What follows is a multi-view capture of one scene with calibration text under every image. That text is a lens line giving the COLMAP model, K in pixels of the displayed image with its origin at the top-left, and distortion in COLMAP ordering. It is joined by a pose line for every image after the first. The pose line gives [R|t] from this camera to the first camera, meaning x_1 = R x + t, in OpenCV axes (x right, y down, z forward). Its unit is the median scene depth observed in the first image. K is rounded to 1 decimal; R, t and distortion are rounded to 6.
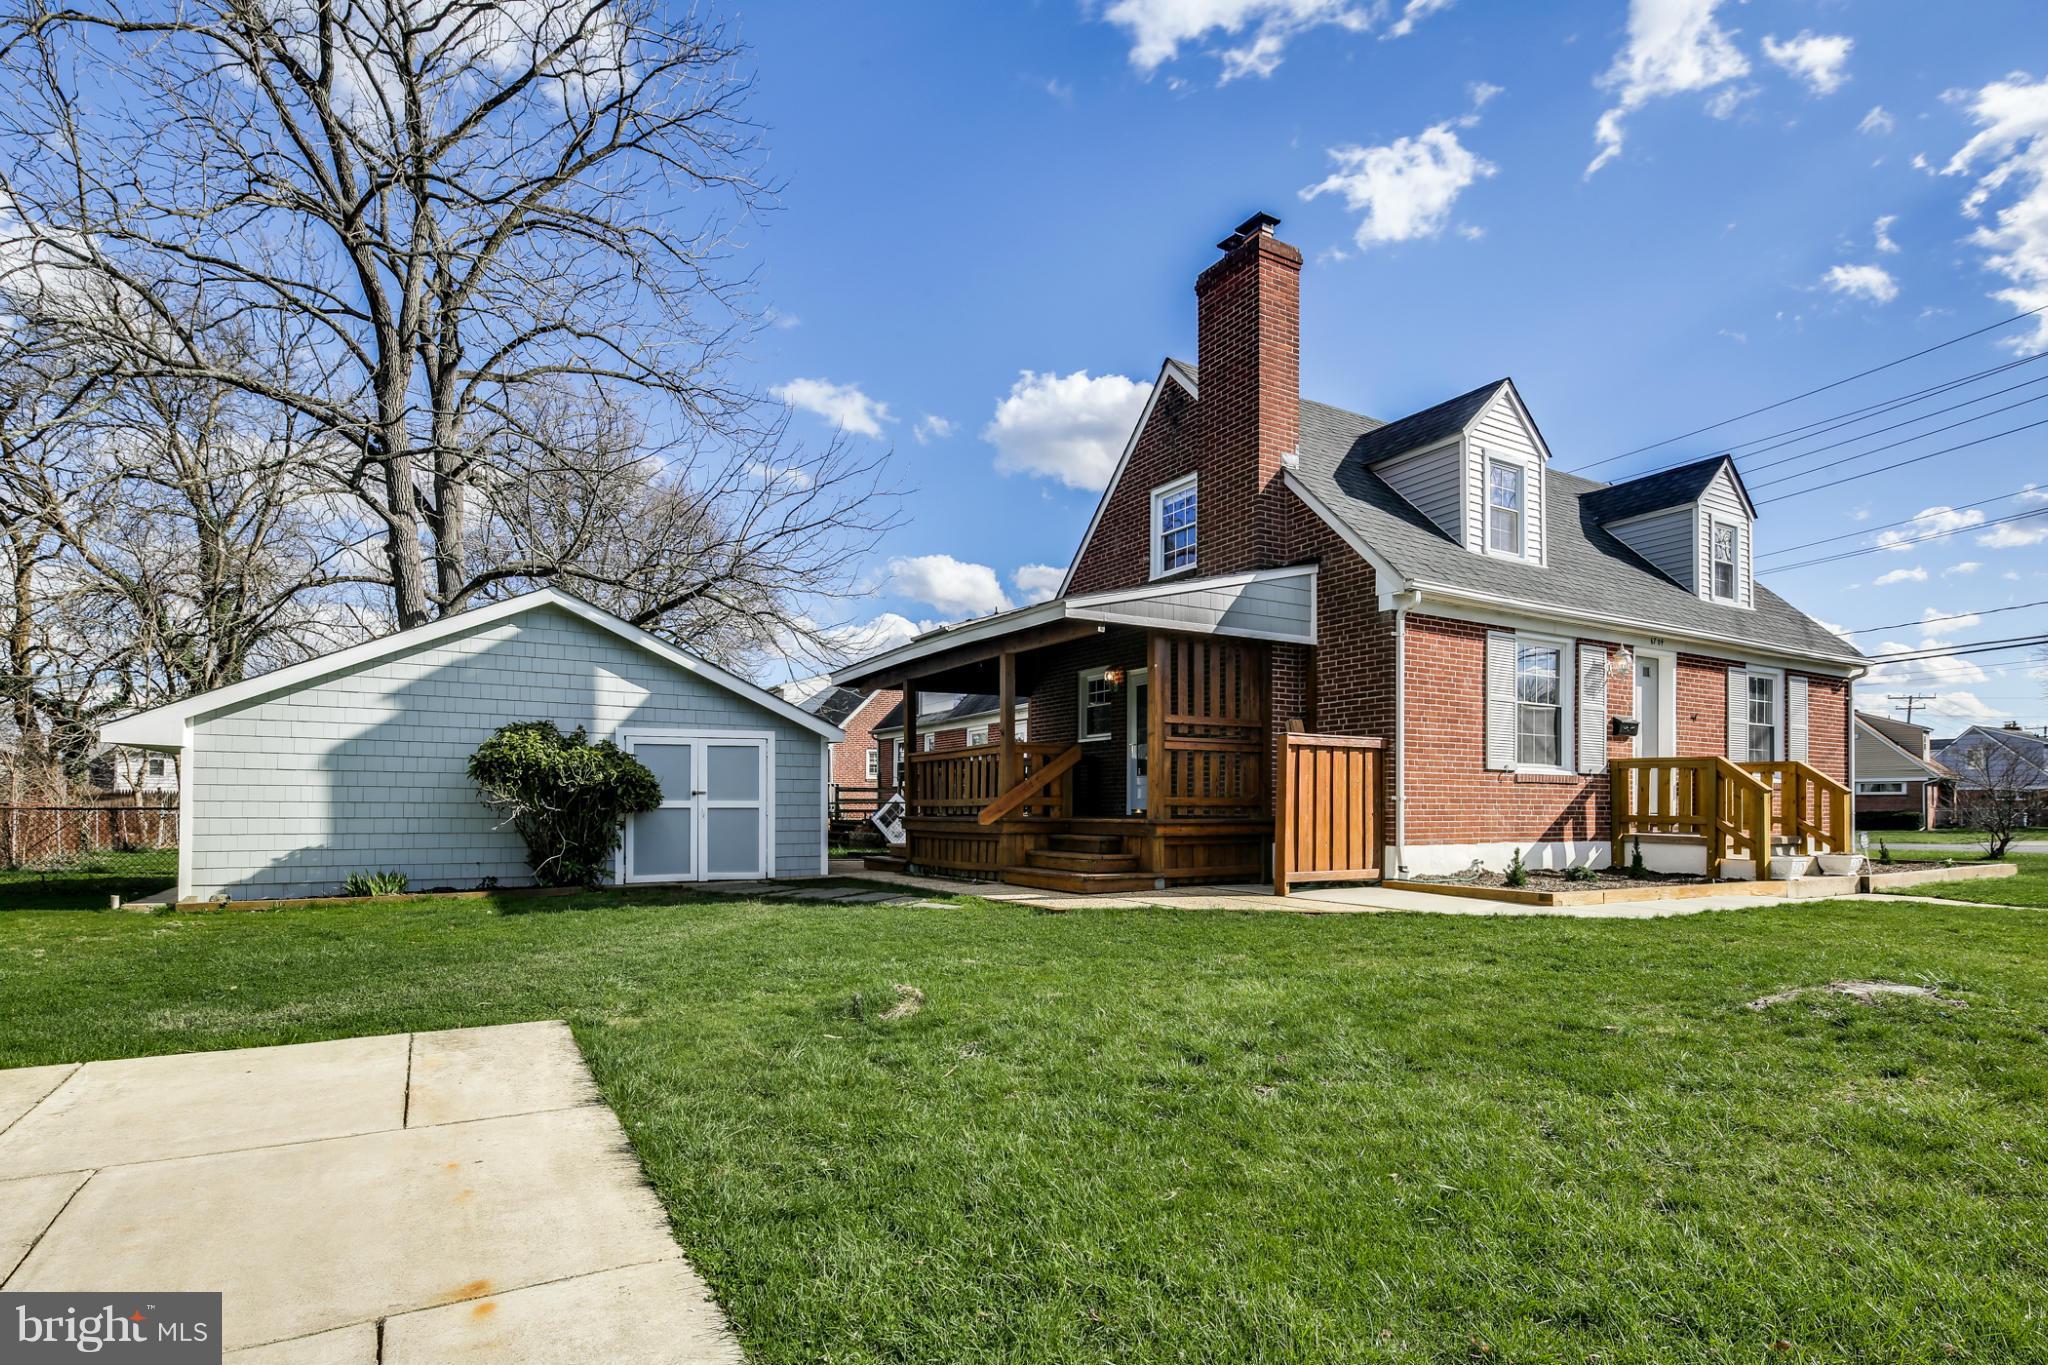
lens RADIAL K [[1021.1, 0, 1025.0], [0, 1021.1, 792.7], [0, 0, 1]] dist [0.000034, -0.000705]
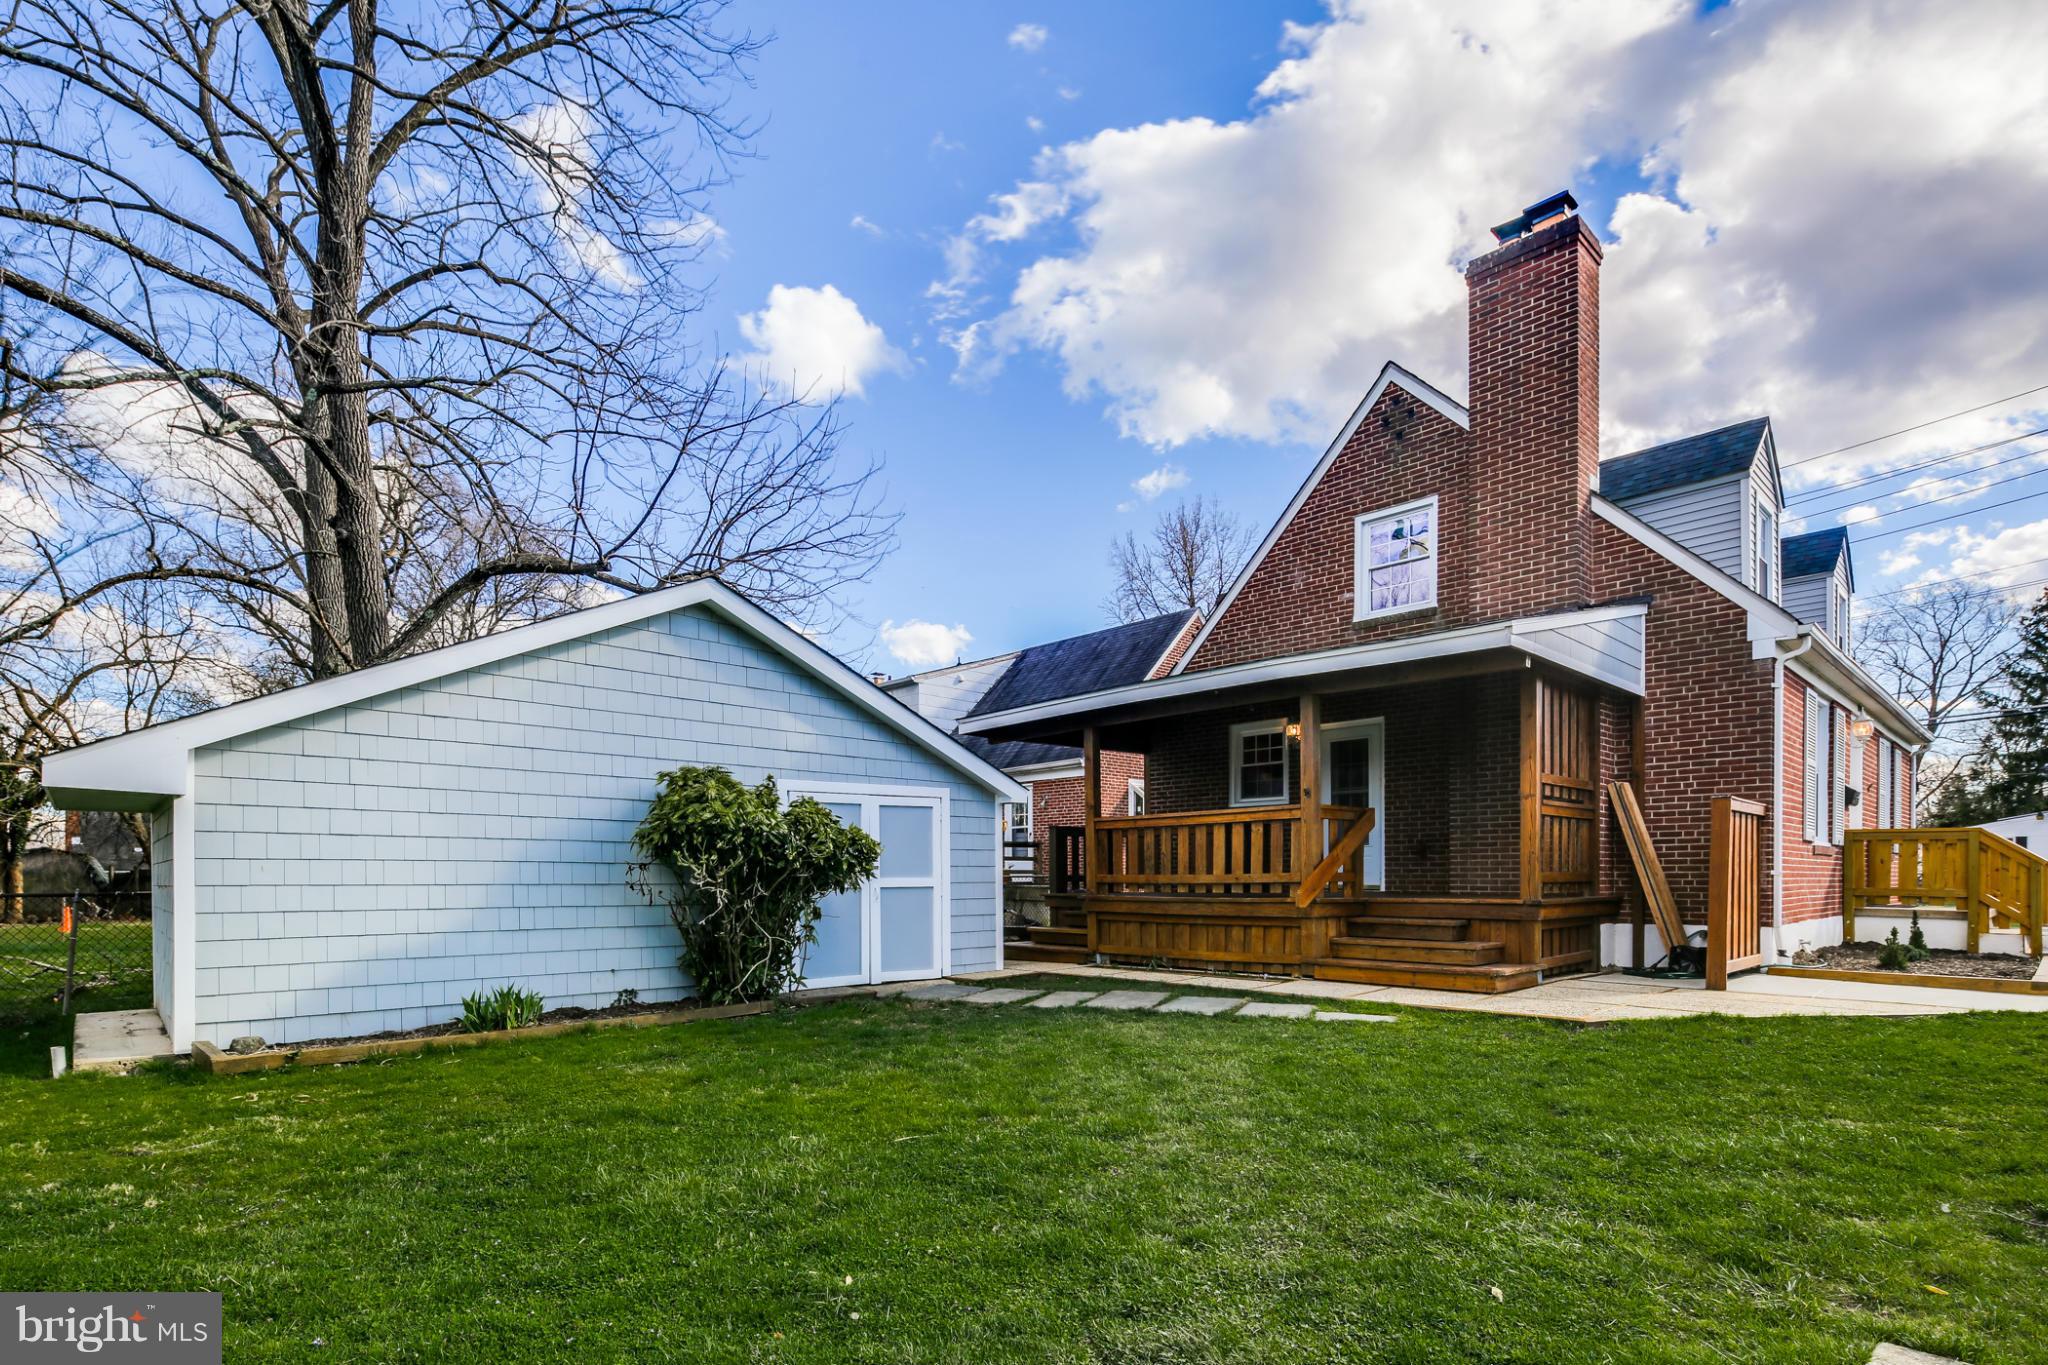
lens RADIAL K [[1010.7, 0, 1017.4], [0, 1010.7, 879.3], [0, 0, 1]] dist [-0.000048, -0.000418]
pose [[0.974411, -0.005626, 0.224704, -0.422962], [0.001274, 0.999809, 0.019508, -0.006138], [-0.224770, -0.018723, 0.974232, 0.270895]]
